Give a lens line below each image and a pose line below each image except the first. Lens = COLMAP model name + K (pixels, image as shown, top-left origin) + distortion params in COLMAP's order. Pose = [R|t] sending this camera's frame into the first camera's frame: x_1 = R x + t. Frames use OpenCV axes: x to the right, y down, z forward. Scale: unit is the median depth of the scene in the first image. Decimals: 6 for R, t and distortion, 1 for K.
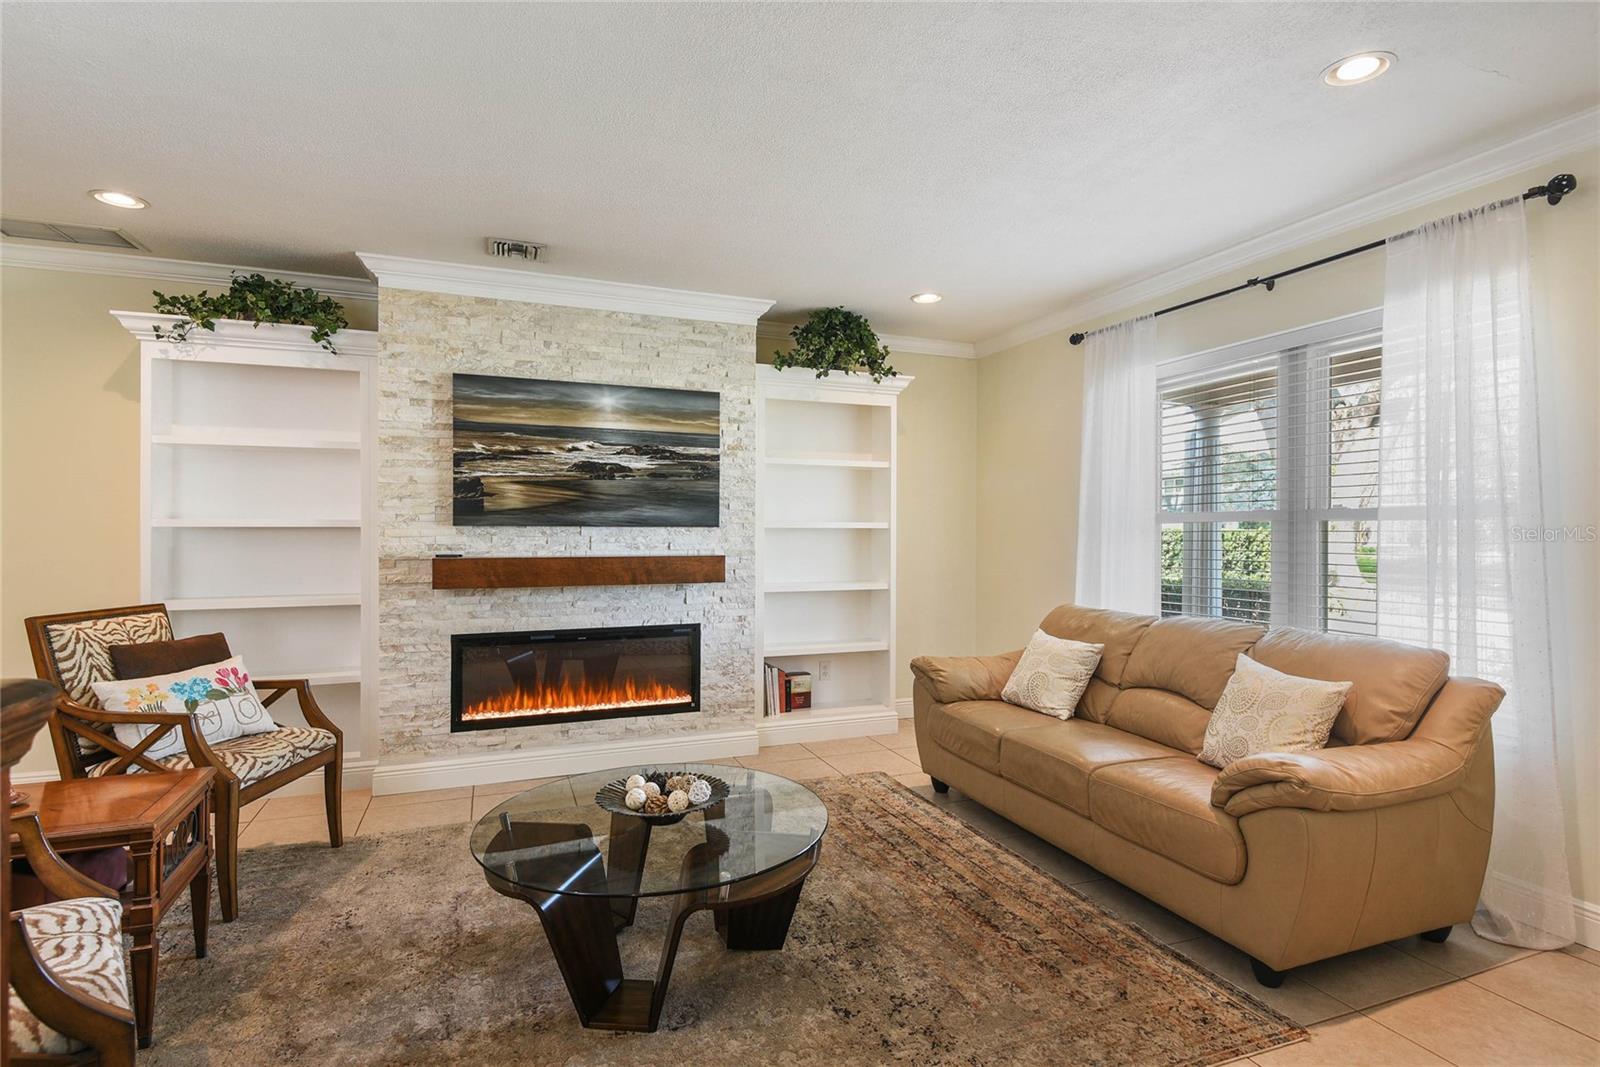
lens RADIAL K [[802.2, 0, 803.4], [0, 802.2, 529.5], [0, 0, 1]] dist [0.038886, -0.029635]
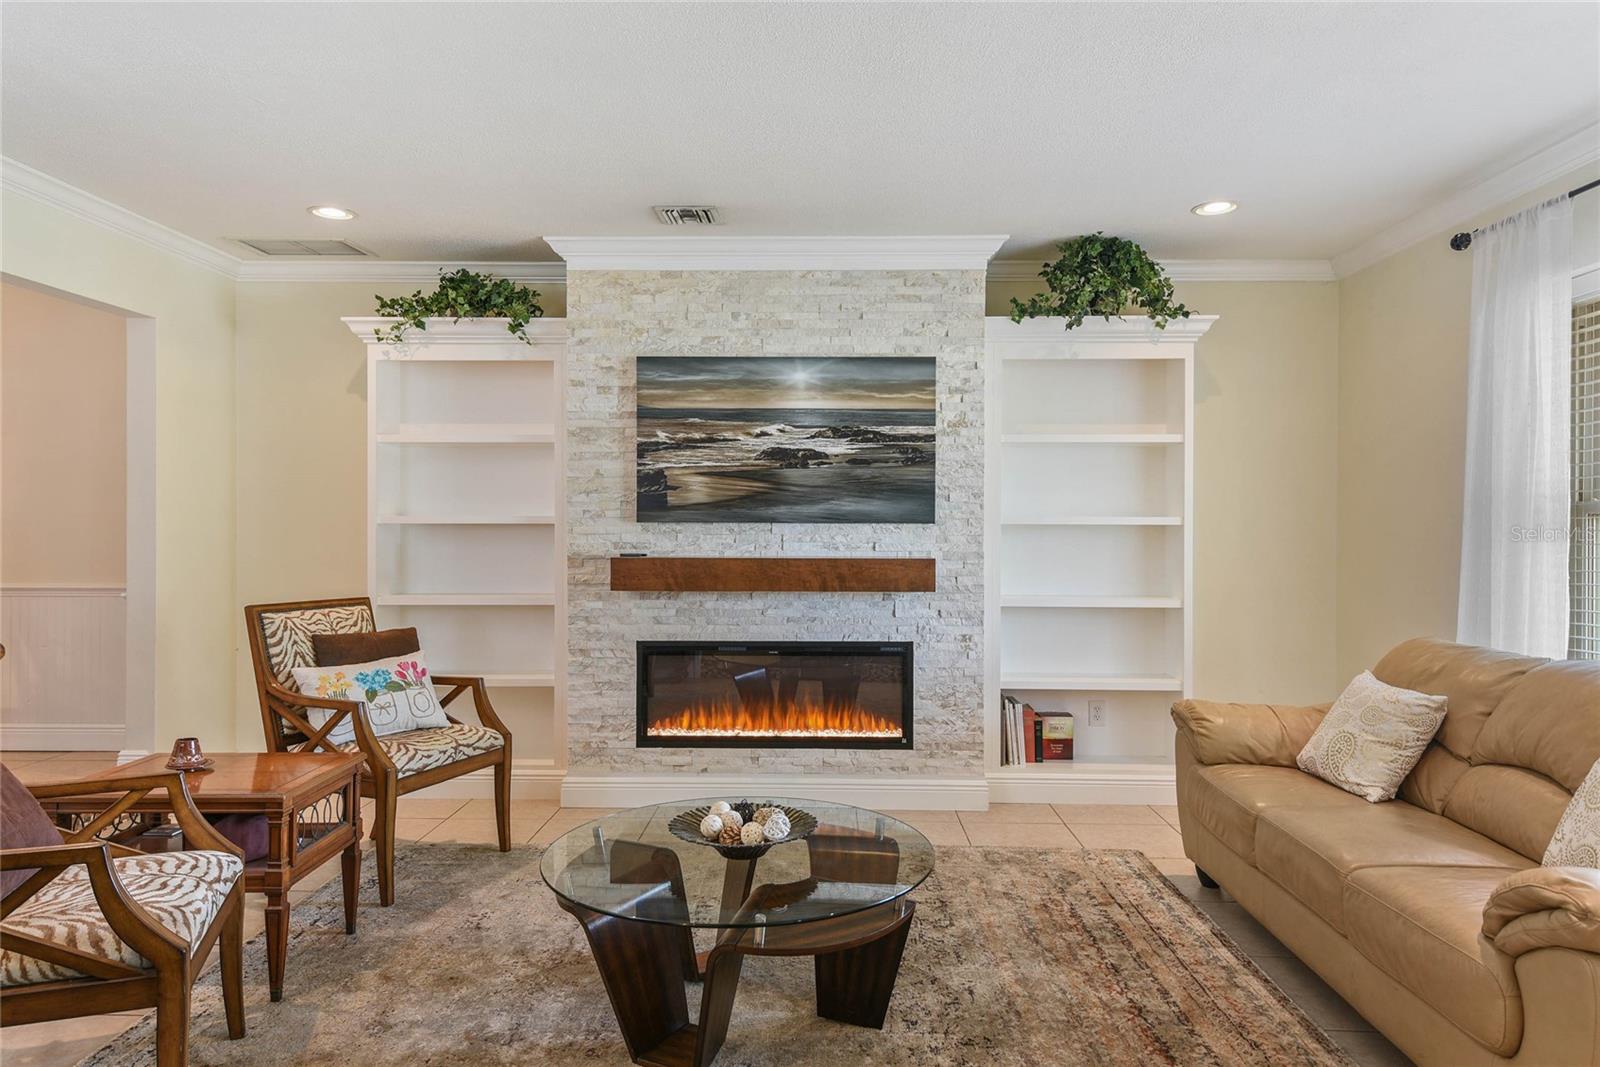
lens RADIAL K [[1034.8, 0, 800.6], [0, 1034.8, 527.0], [0, 0, 1]] dist [0.061201, -0.049701]
pose [[0.922662, 0.000507, -0.385608, 0.195304], [-0.000536, 1.000000, 0.000033, 0.000546], [0.385608, 0.000176, 0.922663, -0.017447]]
